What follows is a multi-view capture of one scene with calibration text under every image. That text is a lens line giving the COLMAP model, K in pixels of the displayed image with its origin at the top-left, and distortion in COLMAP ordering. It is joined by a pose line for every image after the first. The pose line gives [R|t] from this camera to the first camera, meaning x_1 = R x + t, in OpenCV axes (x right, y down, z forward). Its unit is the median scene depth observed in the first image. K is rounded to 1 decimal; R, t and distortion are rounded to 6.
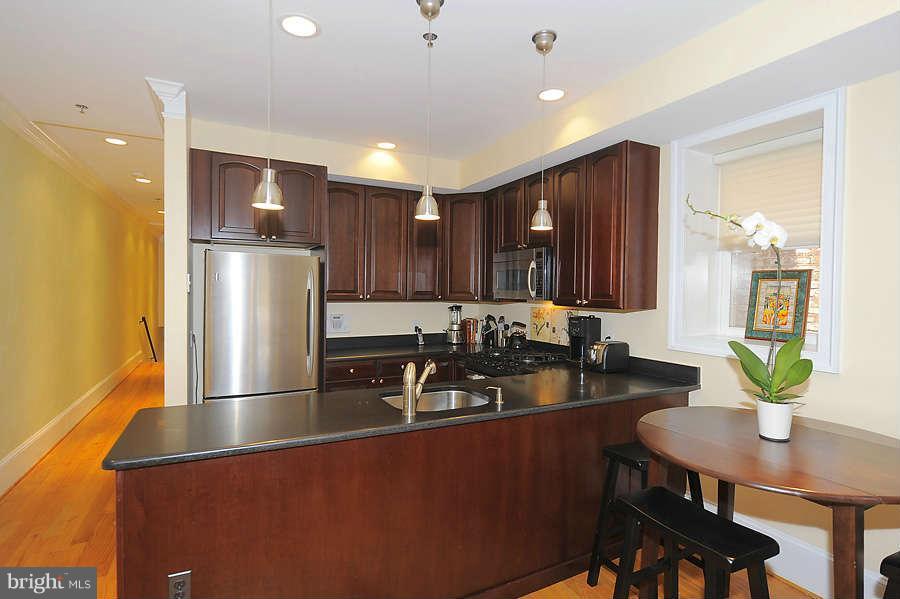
lens RADIAL K [[446.5, 0, 451.2], [0, 446.5, 295.7], [0, 0, 1]] dist [-0.025899, -0.000754]
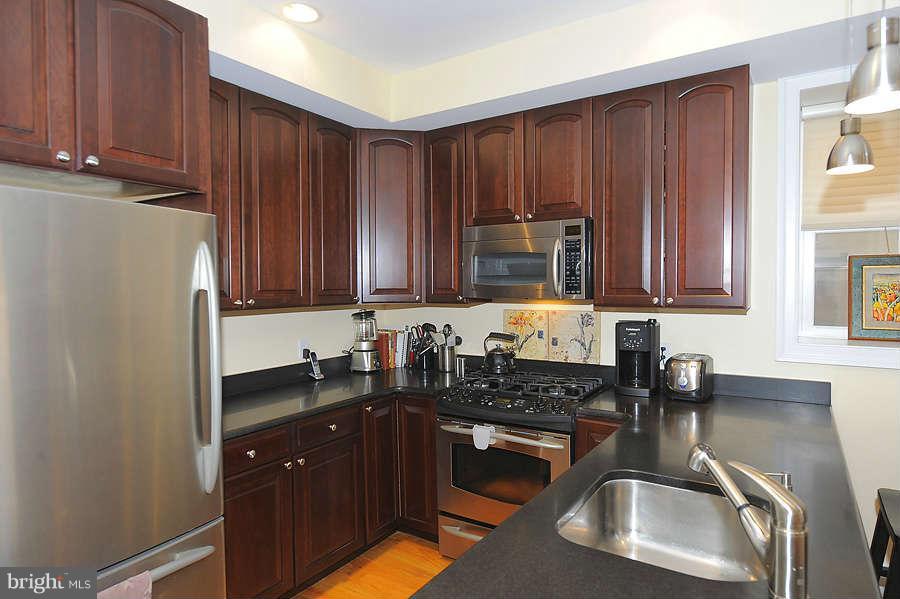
lens RADIAL K [[513.4, 0, 444.8], [0, 513.4, 296.5], [0, 0, 1]] dist [-0.012024, -0.001182]
pose [[0.872443, -0.027222, 0.487958, -0.325417], [0.022235, 0.999625, 0.016011, -0.010161], [-0.488210, -0.003119, 0.872720, 0.421993]]
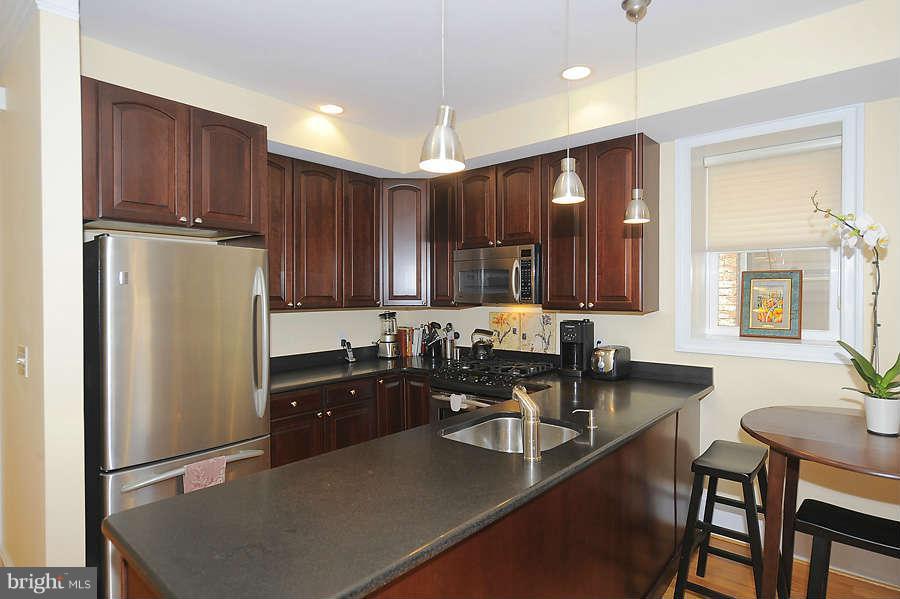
lens RADIAL K [[481.0, 0, 447.2], [0, 481.0, 296.2], [0, 0, 1]] dist [-0.020473, -0.001385]
pose [[0.928871, -0.015364, 0.370083, -0.295038], [0.017540, 0.999843, -0.002515, -0.005430], [-0.369987, 0.008828, 0.928995, 0.163824]]
